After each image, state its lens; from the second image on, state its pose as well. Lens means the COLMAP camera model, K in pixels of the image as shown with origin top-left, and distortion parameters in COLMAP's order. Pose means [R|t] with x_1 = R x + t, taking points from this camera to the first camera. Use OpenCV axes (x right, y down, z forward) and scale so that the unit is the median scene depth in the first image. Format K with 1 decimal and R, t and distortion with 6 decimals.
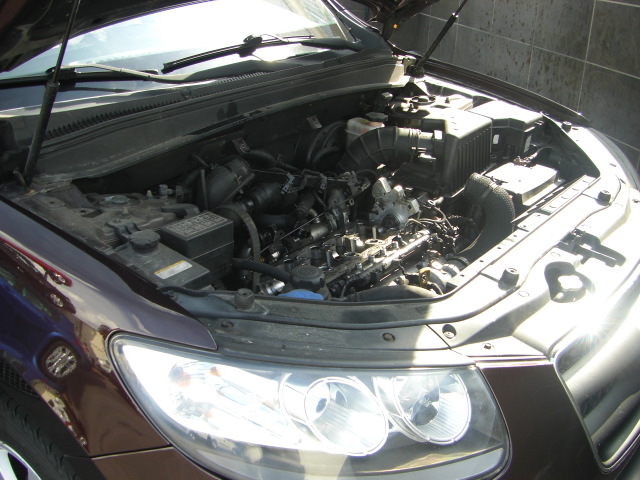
lens RADIAL K [[727.4, 0, 320.0], [0, 727.4, 240.0], [0, 0, 1]] dist [-0.248818, 0.310625]
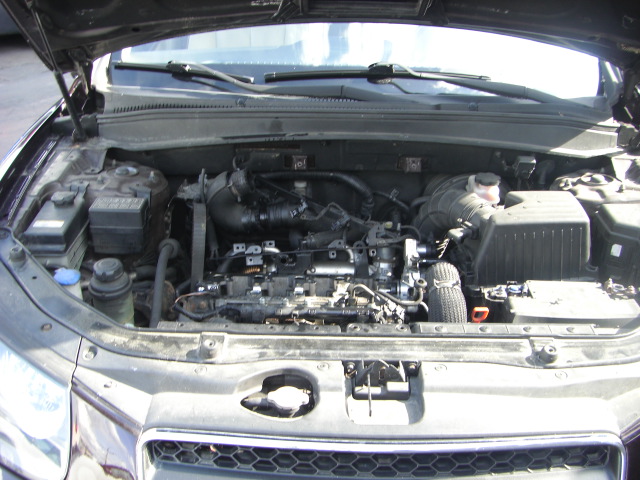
lens RADIAL K [[727.4, 0, 320.0], [0, 727.4, 240.0], [0, 0, 1]] dist [-0.248818, 0.310625]
pose [[0.599682, 0.330064, -0.728999, 0.716267], [-0.320384, 0.933807, 0.159243, -0.202773], [0.733305, 0.138065, 0.665734, 0.326498]]
